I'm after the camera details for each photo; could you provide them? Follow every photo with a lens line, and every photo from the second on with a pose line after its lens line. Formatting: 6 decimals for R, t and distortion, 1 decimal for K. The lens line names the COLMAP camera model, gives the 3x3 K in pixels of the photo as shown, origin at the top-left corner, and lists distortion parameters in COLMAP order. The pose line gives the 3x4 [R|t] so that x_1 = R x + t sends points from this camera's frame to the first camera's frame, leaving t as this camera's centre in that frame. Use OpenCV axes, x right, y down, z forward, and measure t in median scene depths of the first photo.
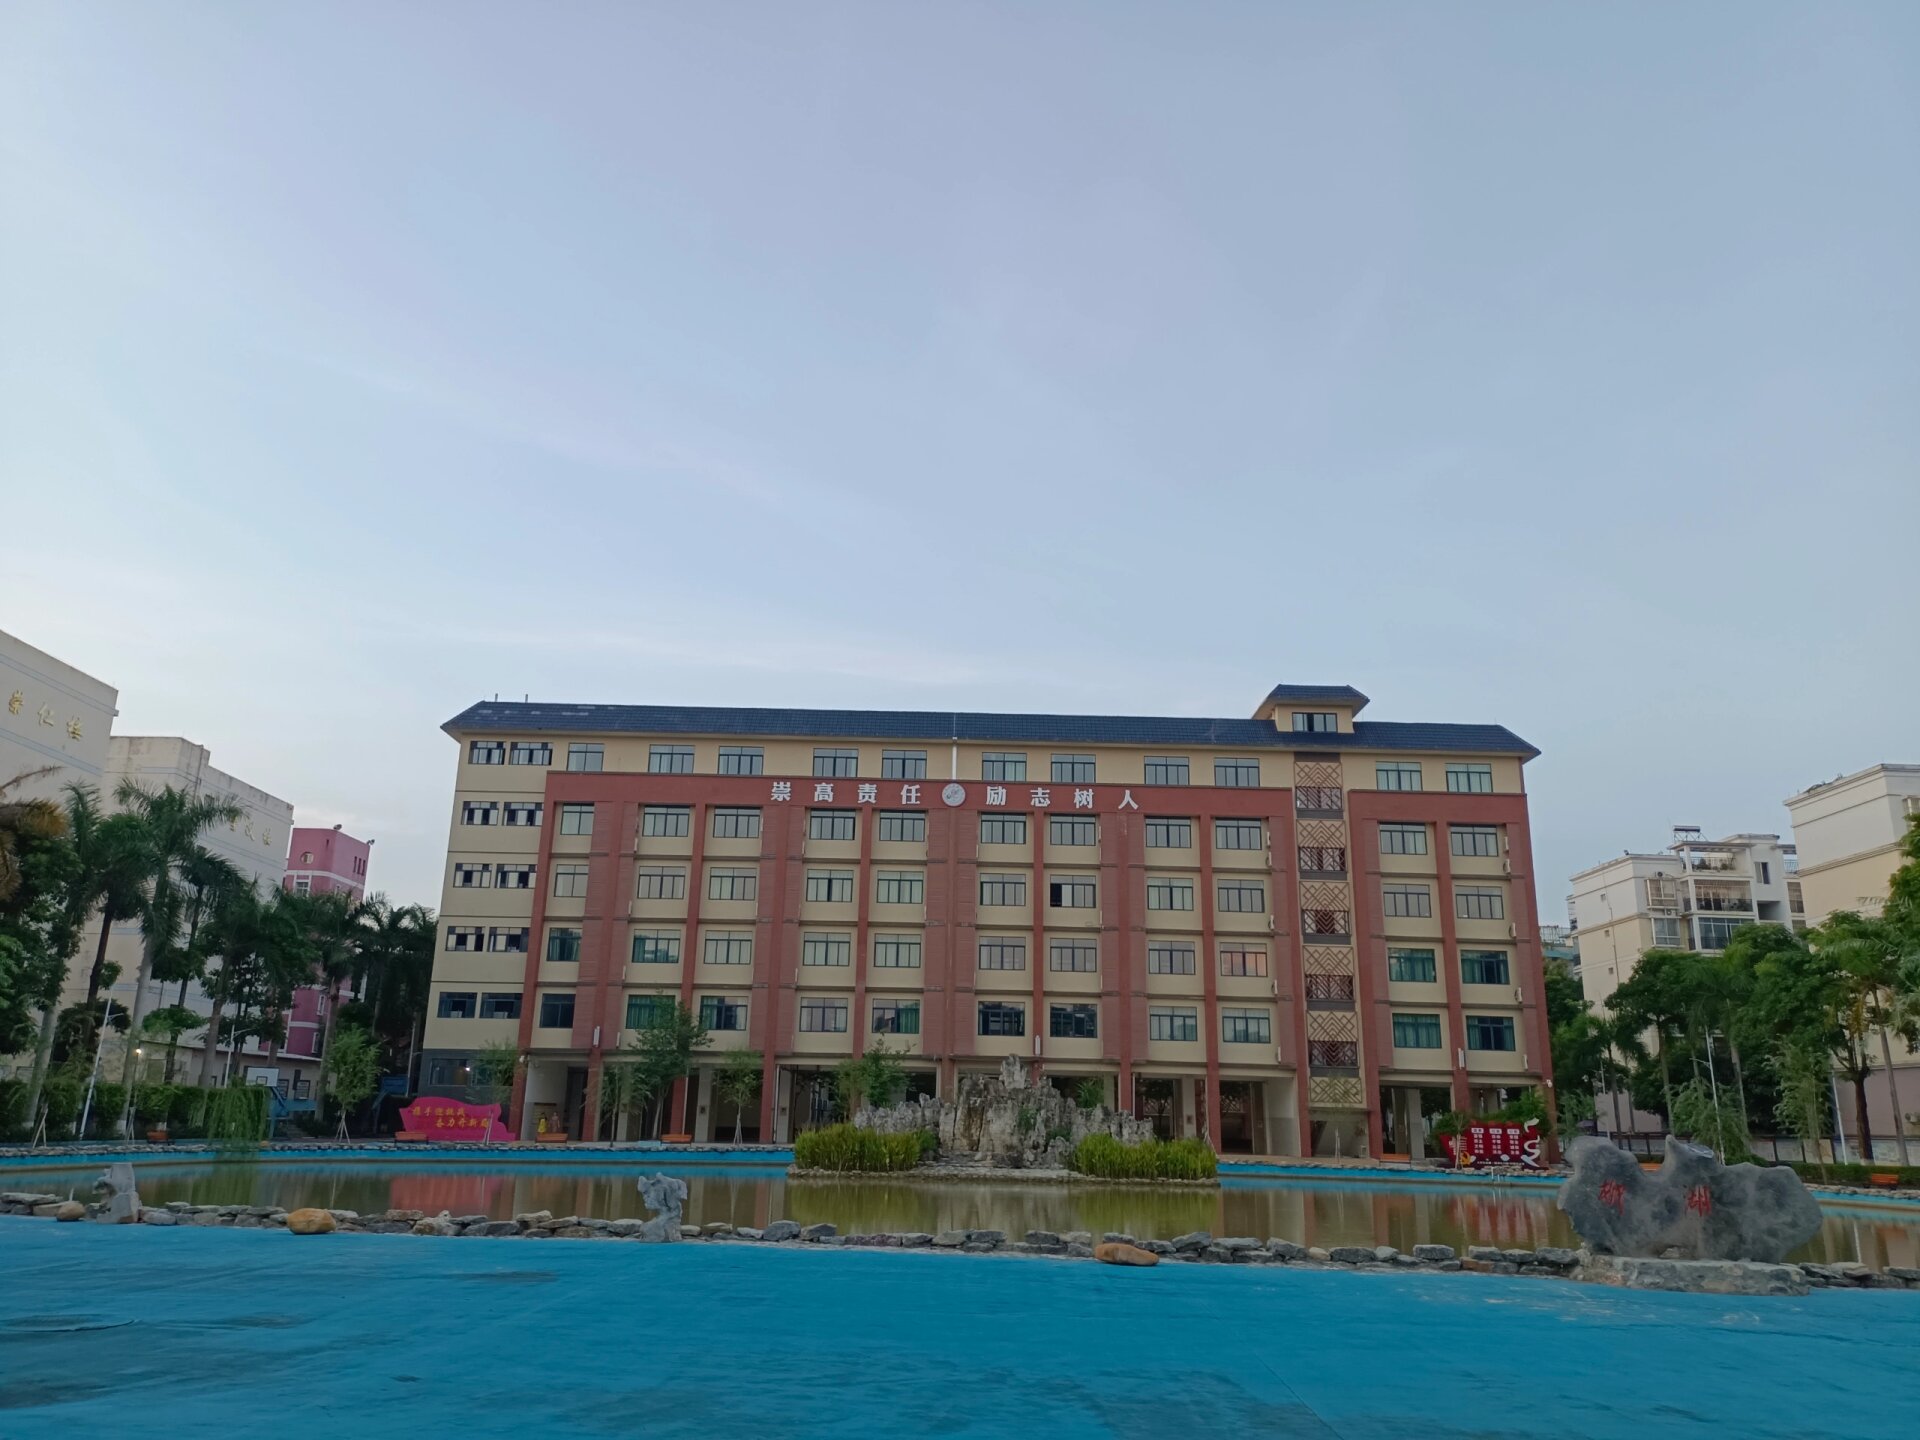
lens RADIAL K [[1414.2, 0, 962.2], [0, 1414.2, 733.2], [0, 0, 1]] dist [0.109390, -0.083386]
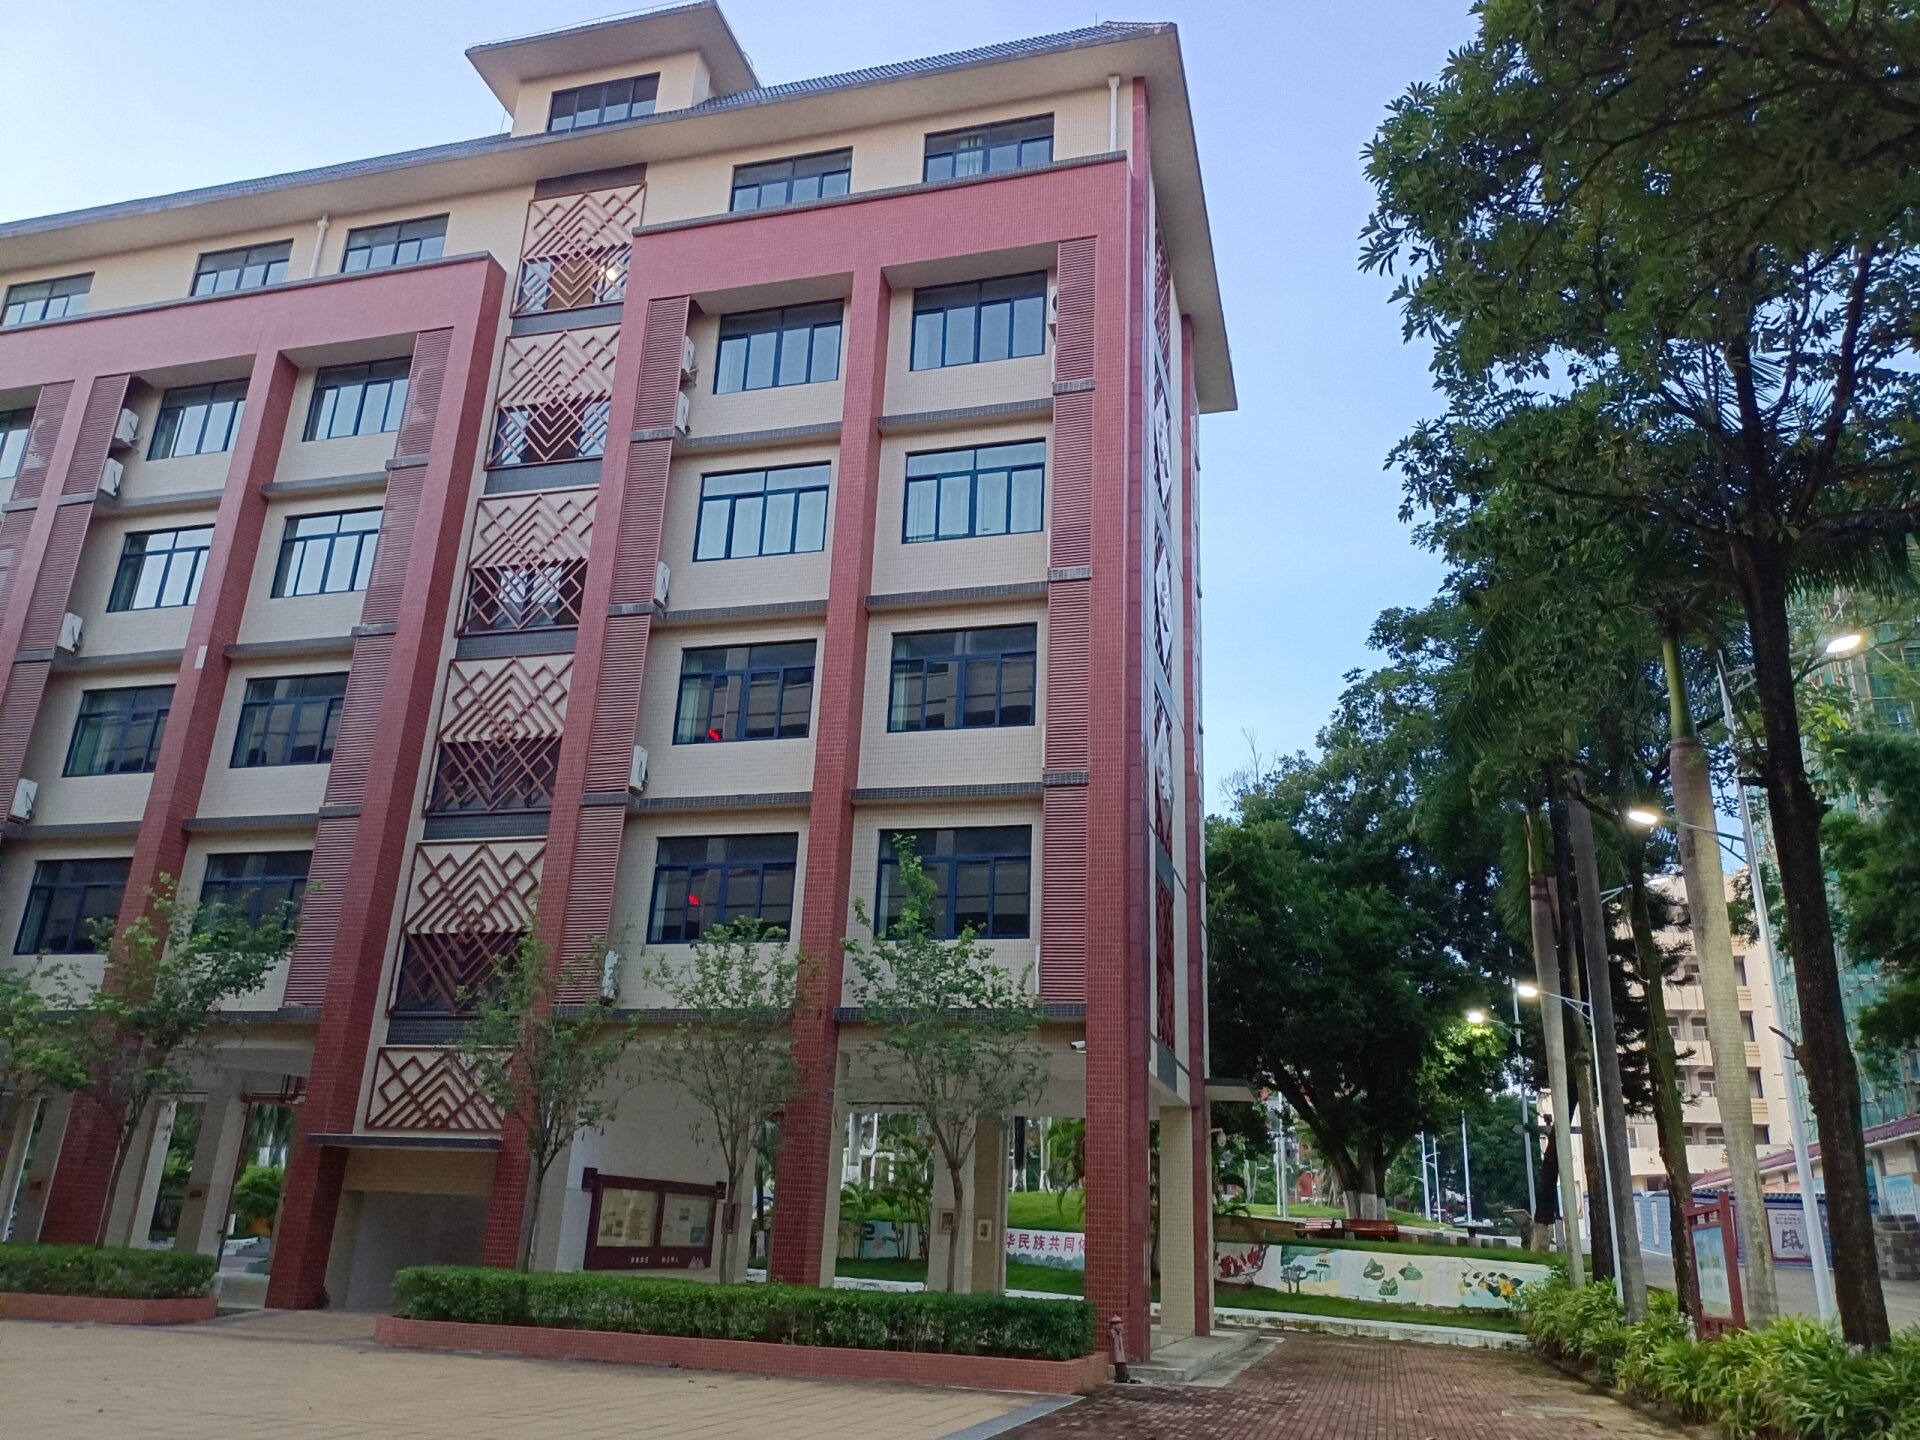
lens RADIAL K [[1414.2, 0, 962.2], [0, 1414.2, 733.2], [0, 0, 1]] dist [0.109390, -0.083386]
pose [[0.945368, -0.090688, -0.313137, 0.449932], [0.055402, 0.991249, -0.119817, 0.208806], [0.321263, 0.095923, 0.942119, 0.713415]]
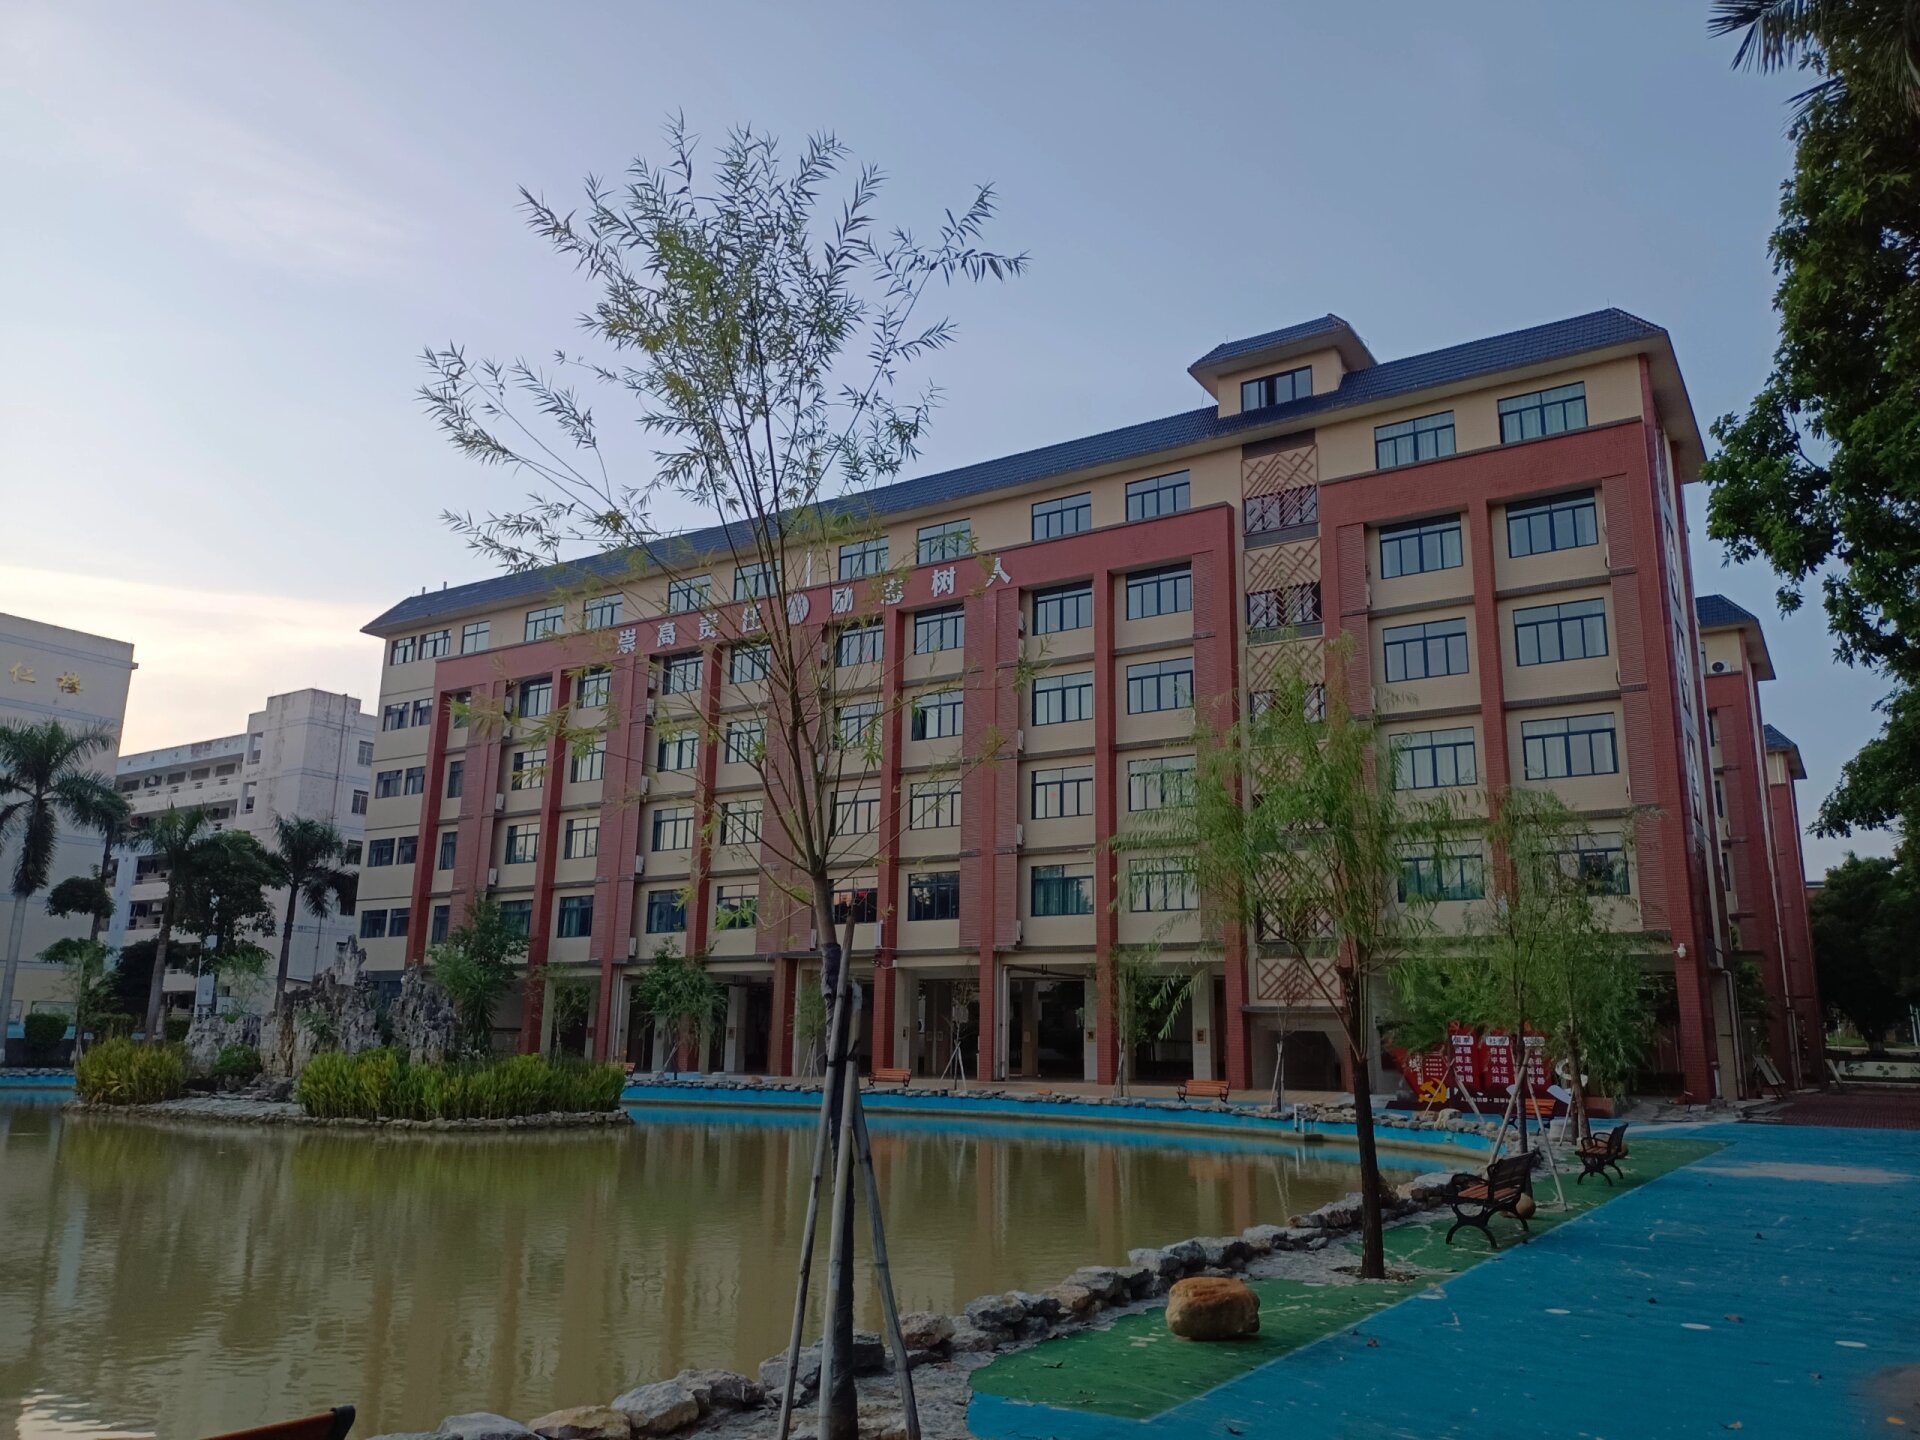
lens RADIAL K [[1414.2, 0, 962.2], [0, 1414.2, 733.2], [0, 0, 1]] dist [0.109390, -0.083386]
pose [[0.837146, -0.127297, -0.531961, 0.454007], [0.145254, 0.989361, -0.008166, 0.126724], [0.527340, -0.070433, 0.846730, 0.413620]]
